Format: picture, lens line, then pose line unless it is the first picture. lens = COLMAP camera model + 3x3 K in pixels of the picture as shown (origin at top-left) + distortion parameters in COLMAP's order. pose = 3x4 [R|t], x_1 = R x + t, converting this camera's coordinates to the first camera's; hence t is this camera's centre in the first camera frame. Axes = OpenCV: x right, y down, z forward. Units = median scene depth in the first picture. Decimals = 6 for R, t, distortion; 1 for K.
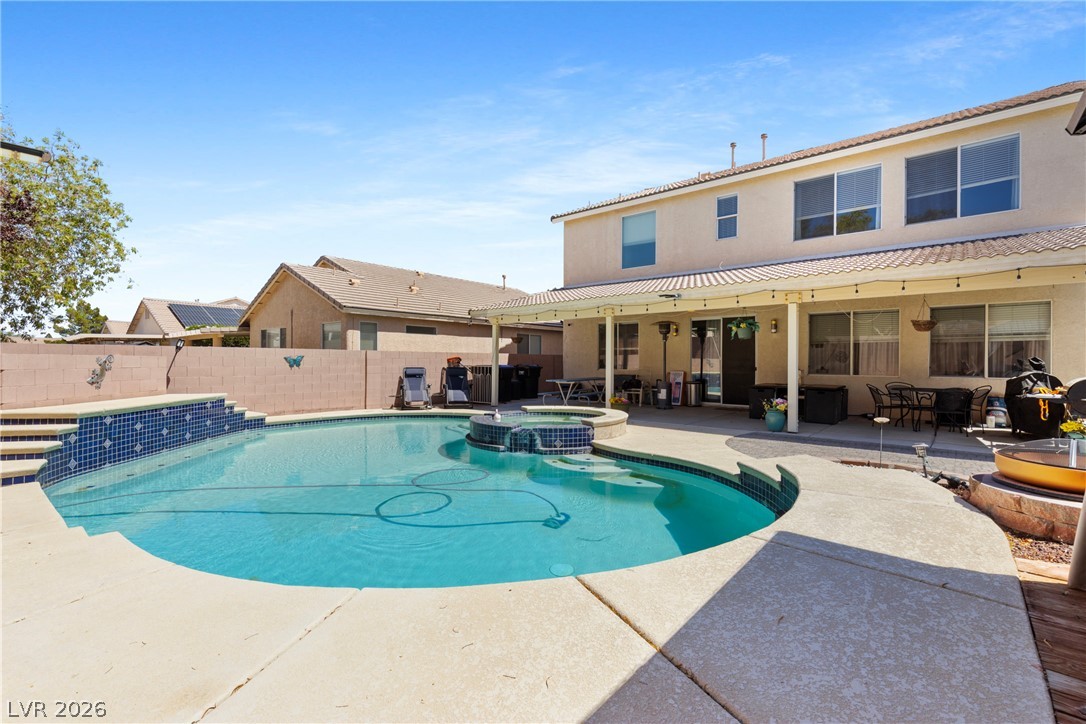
lens RADIAL K [[485.1, 0, 547.3], [0, 485.1, 362.8], [0, 0, 1]] dist [0.003473, 0.000497]
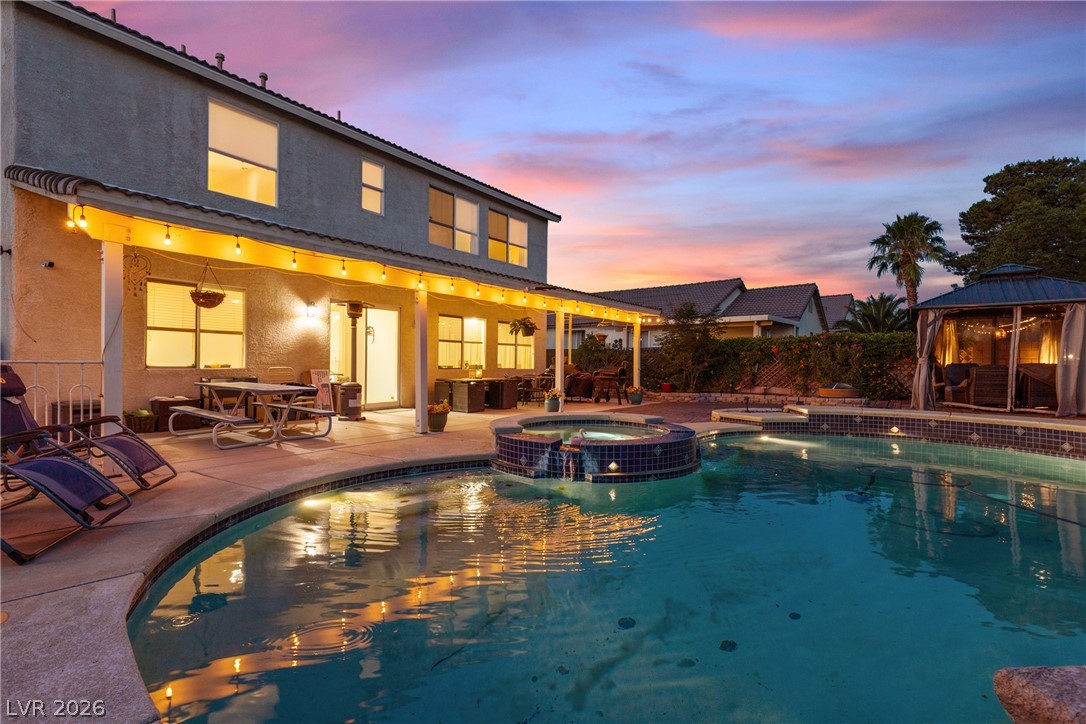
lens RADIAL K [[485.1, 0, 547.3], [0, 485.1, 362.8], [0, 0, 1]] dist [0.003473, 0.000497]
pose [[-0.067331, -0.005634, 0.997715, -0.590379], [-0.005663, 0.999970, 0.005264, 0.005248], [-0.997715, -0.005296, -0.067361, 0.865833]]
